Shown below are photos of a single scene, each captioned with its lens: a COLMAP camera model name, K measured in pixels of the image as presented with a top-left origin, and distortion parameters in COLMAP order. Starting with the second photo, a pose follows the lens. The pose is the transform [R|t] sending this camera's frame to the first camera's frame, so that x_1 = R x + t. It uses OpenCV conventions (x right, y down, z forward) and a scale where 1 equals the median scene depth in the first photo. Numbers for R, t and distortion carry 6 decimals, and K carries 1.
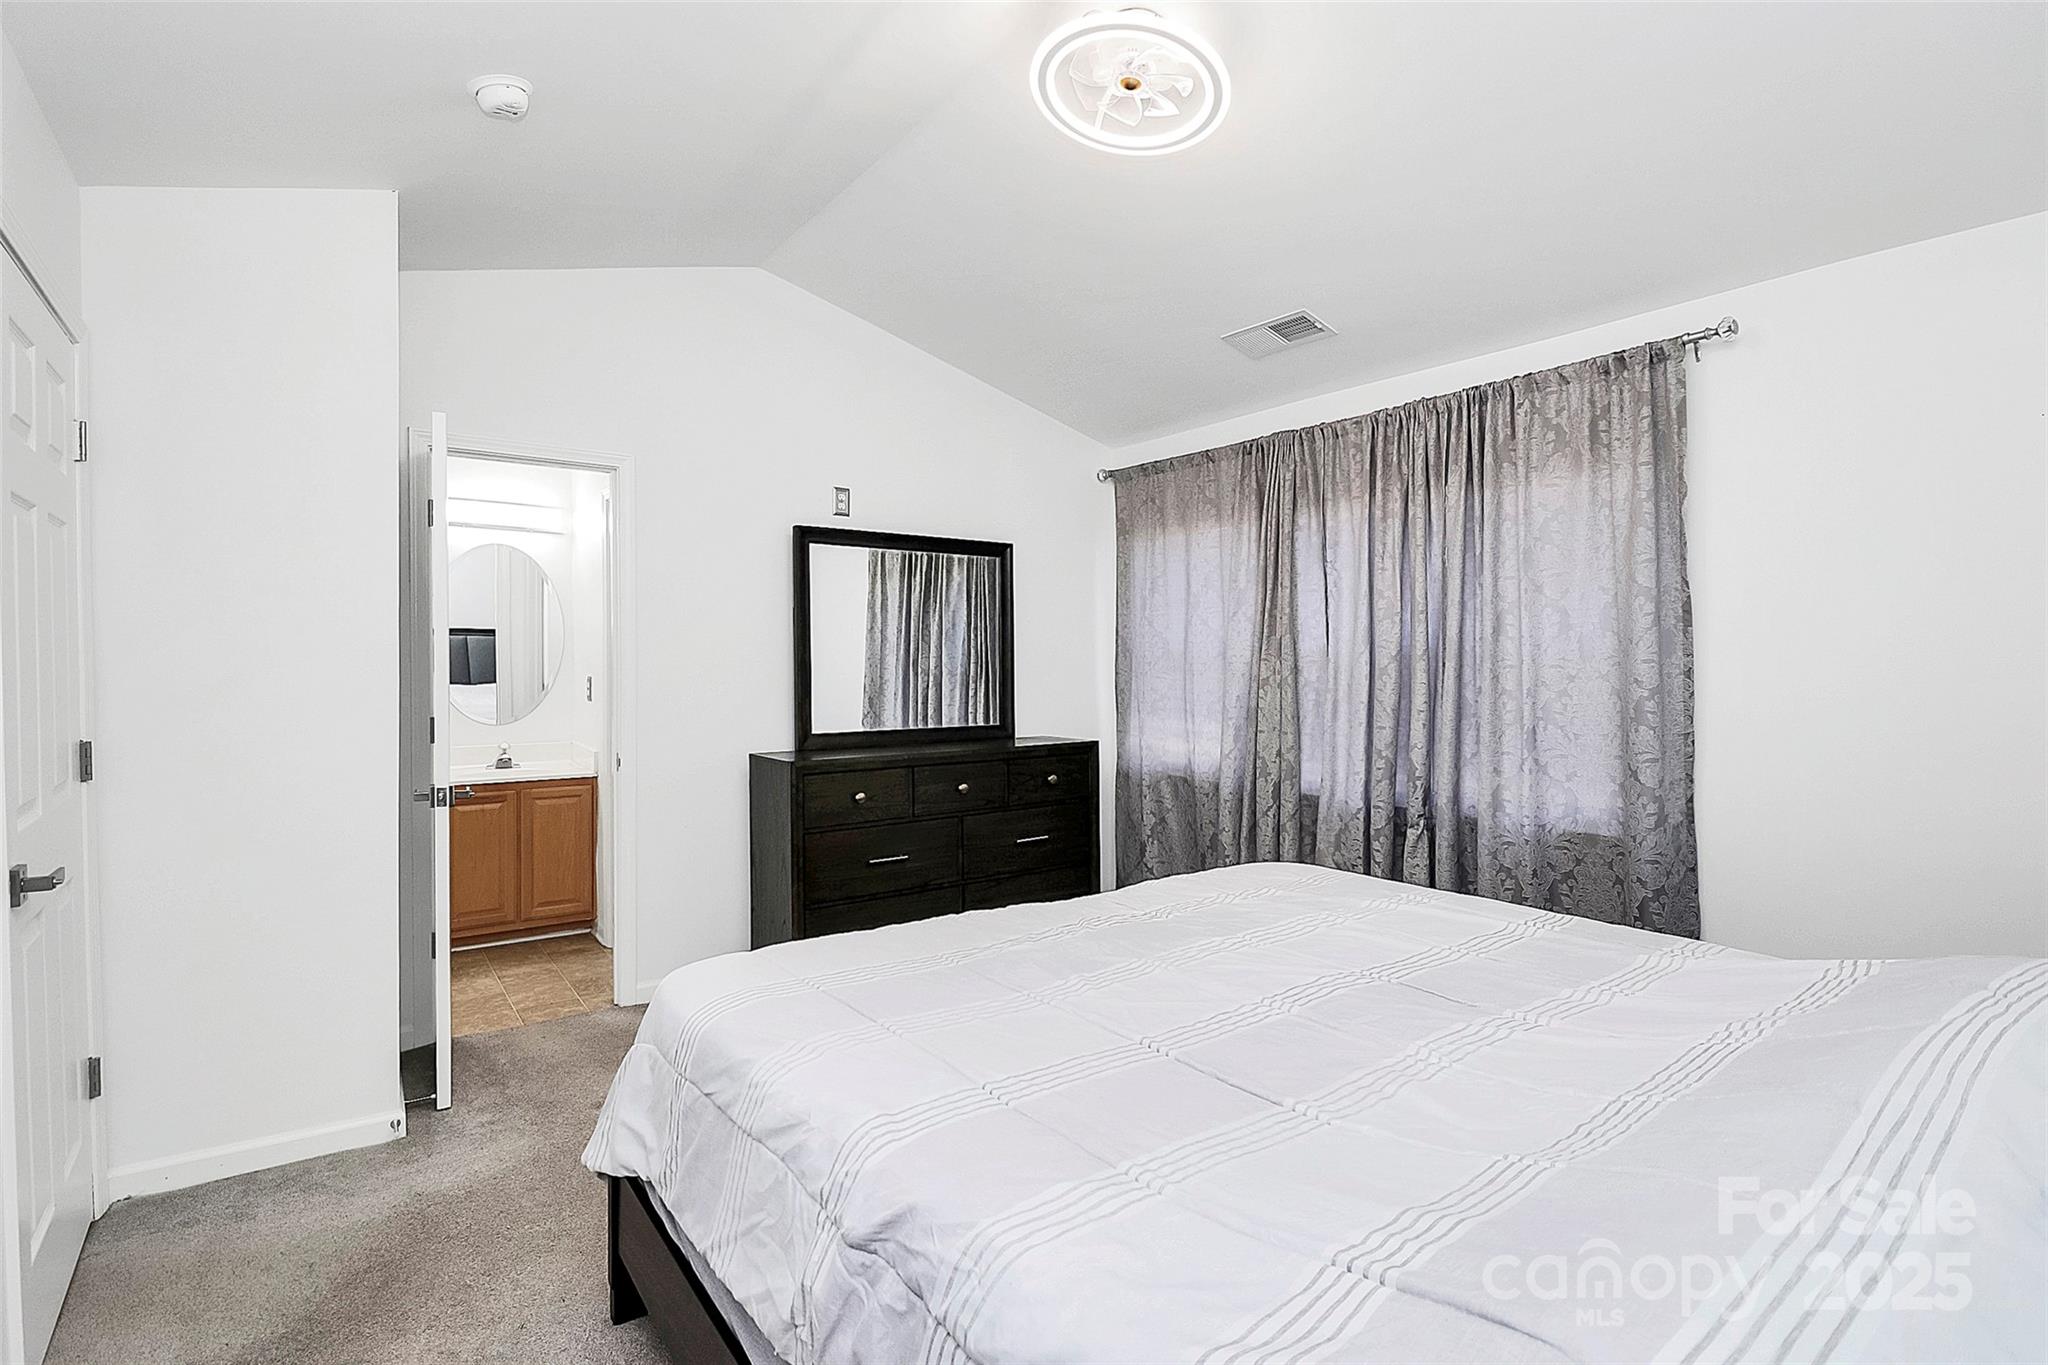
lens RADIAL K [[994.4, 0, 1024.0], [0, 994.4, 682.5], [0, 0, 1]] dist [0.020782, -0.025746]
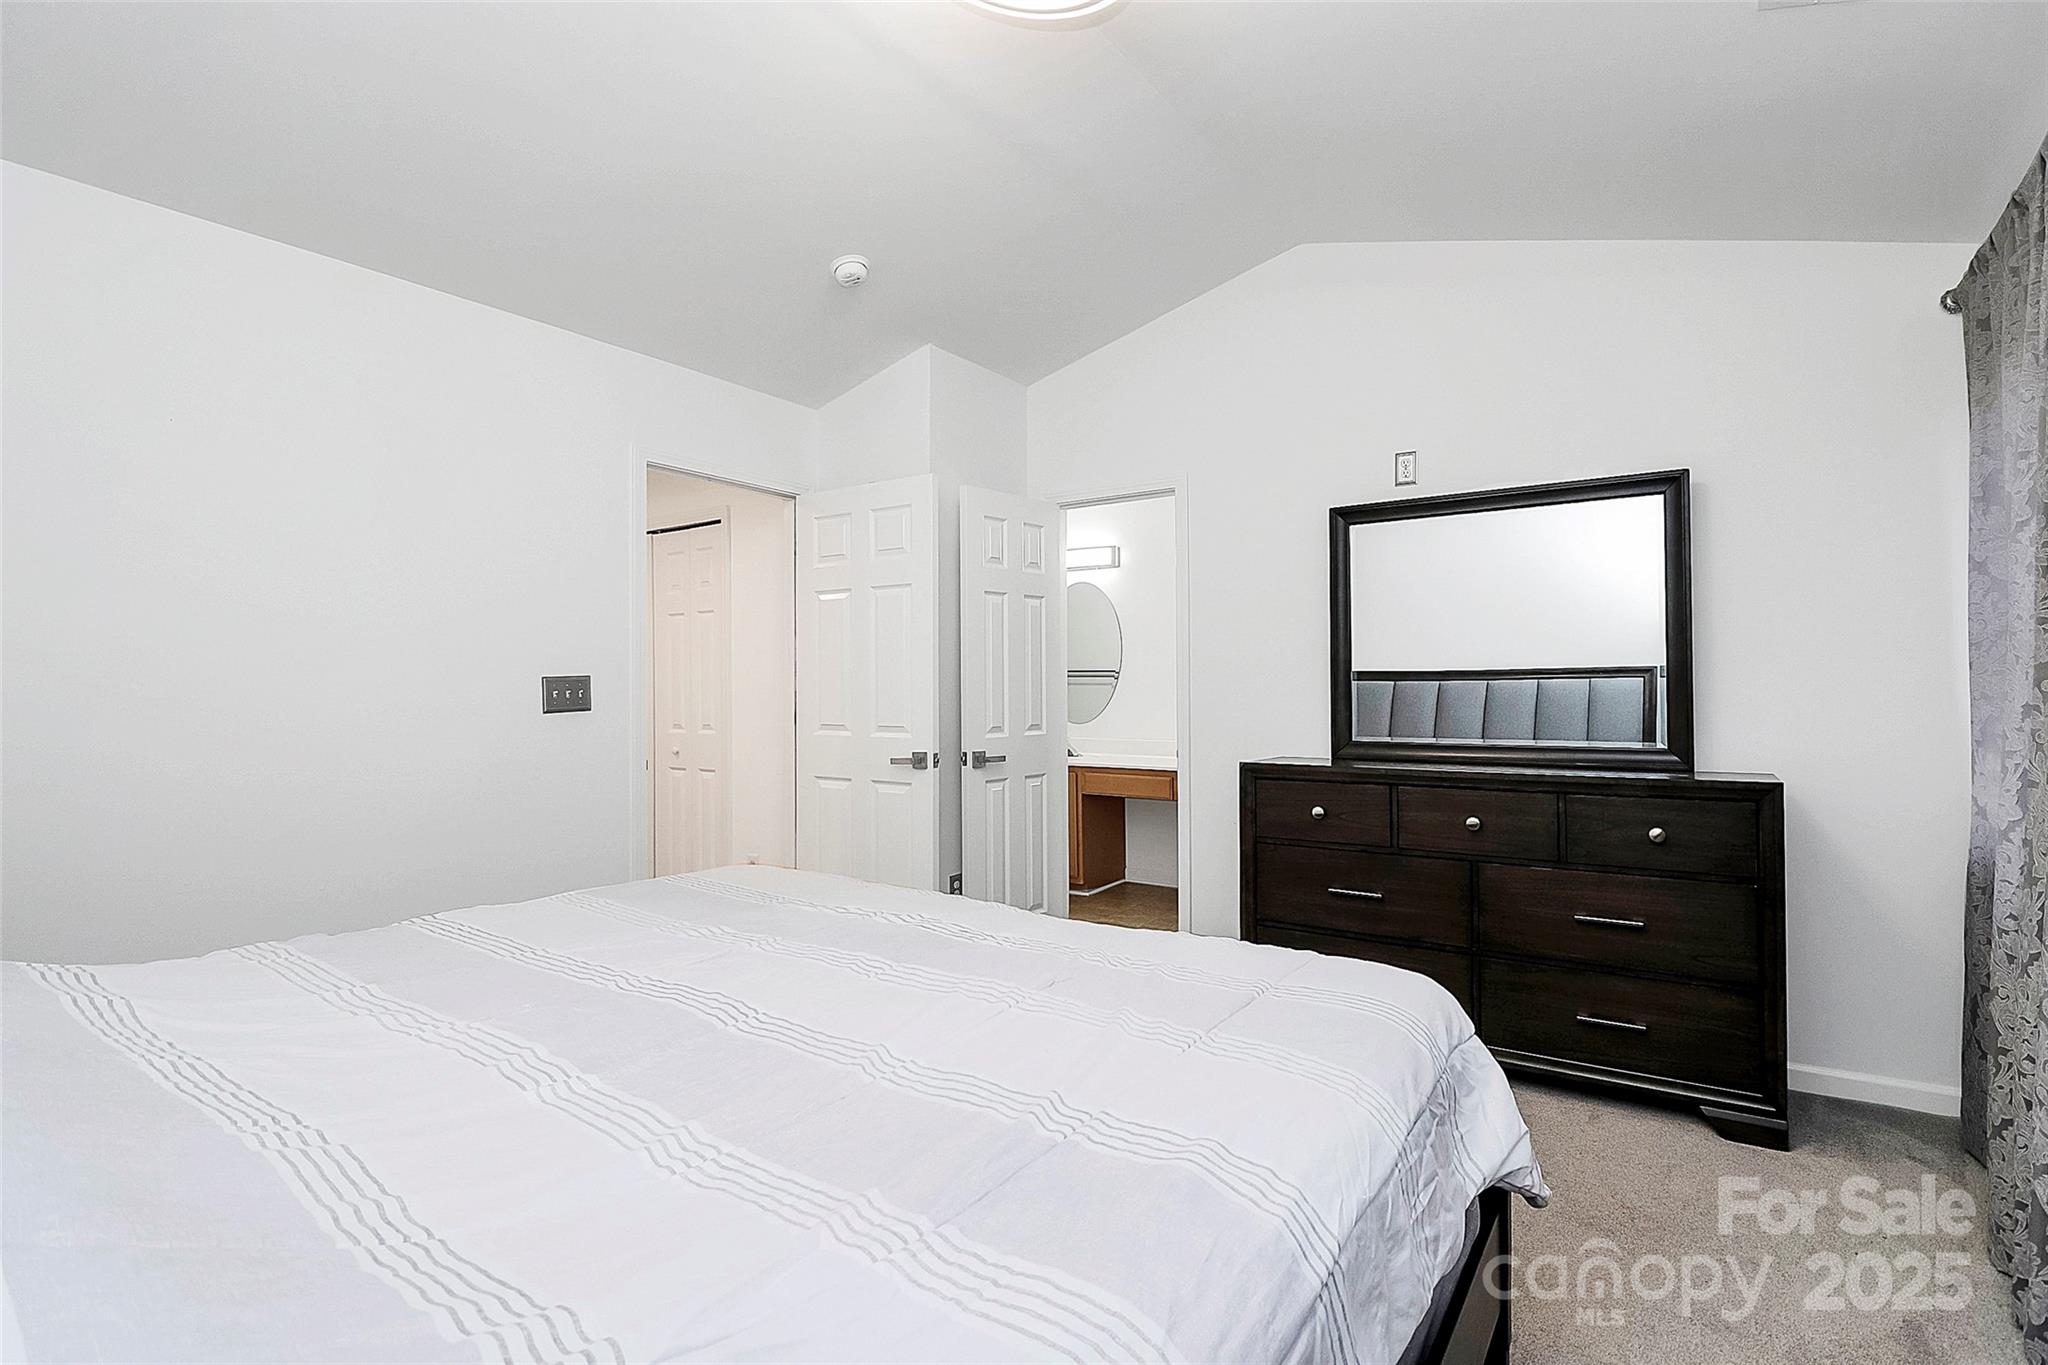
lens RADIAL K [[994.4, 0, 1024.0], [0, 994.4, 682.5], [0, 0, 1]] dist [0.020782, -0.025746]
pose [[0.331195, -0.005782, -0.943544, 0.532089], [-0.012256, 0.999871, -0.010429, 0.013857], [0.943483, 0.015018, 0.331082, 0.441091]]
